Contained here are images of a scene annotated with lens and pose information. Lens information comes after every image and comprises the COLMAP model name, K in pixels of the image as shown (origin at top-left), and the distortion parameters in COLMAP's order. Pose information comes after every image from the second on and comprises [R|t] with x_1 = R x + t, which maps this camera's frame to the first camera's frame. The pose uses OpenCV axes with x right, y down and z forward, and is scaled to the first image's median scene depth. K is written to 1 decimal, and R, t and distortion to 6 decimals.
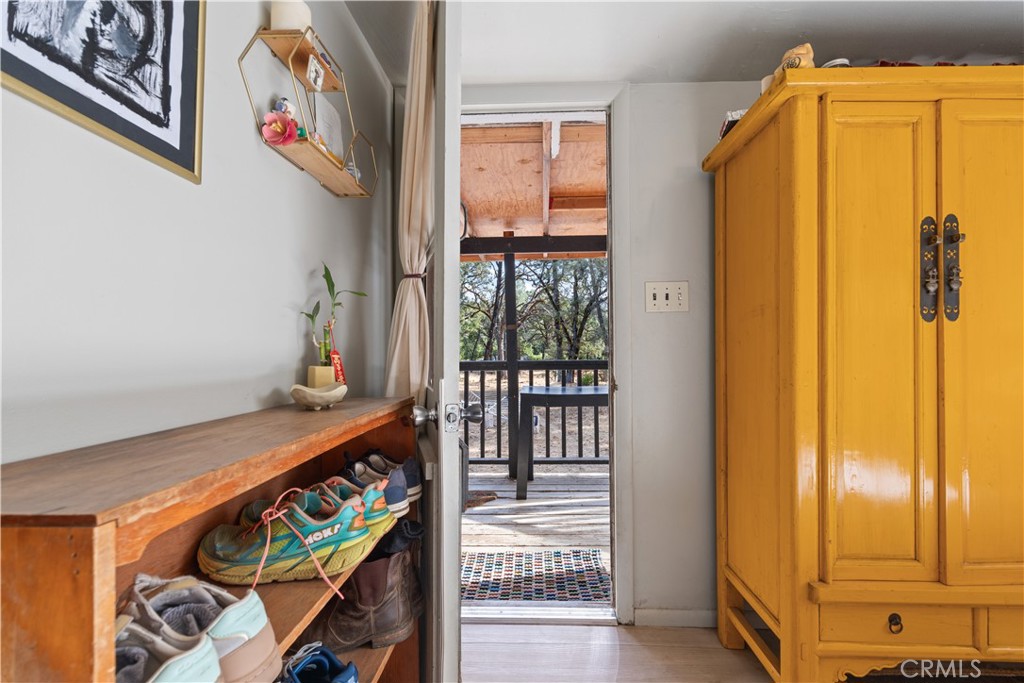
lens RADIAL K [[426.0, 0, 514.3], [0, 426.0, 348.1], [0, 0, 1]] dist [0.000139, 0.000244]
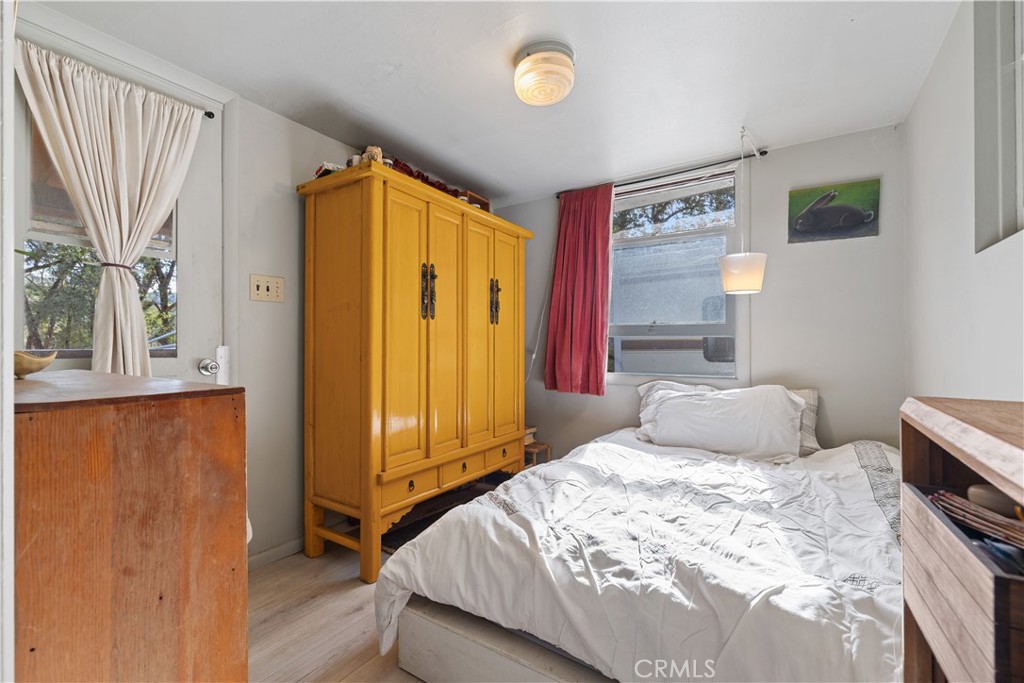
lens RADIAL K [[423.3, 0, 497.5], [0, 423.3, 353.0], [0, 0, 1]] dist [0.000218, 0.000278]
pose [[0.508204, -0.017684, 0.861055, -0.470320], [-0.003538, 0.999738, 0.022620, 0.042588], [-0.861229, -0.014542, 0.508008, -0.224756]]
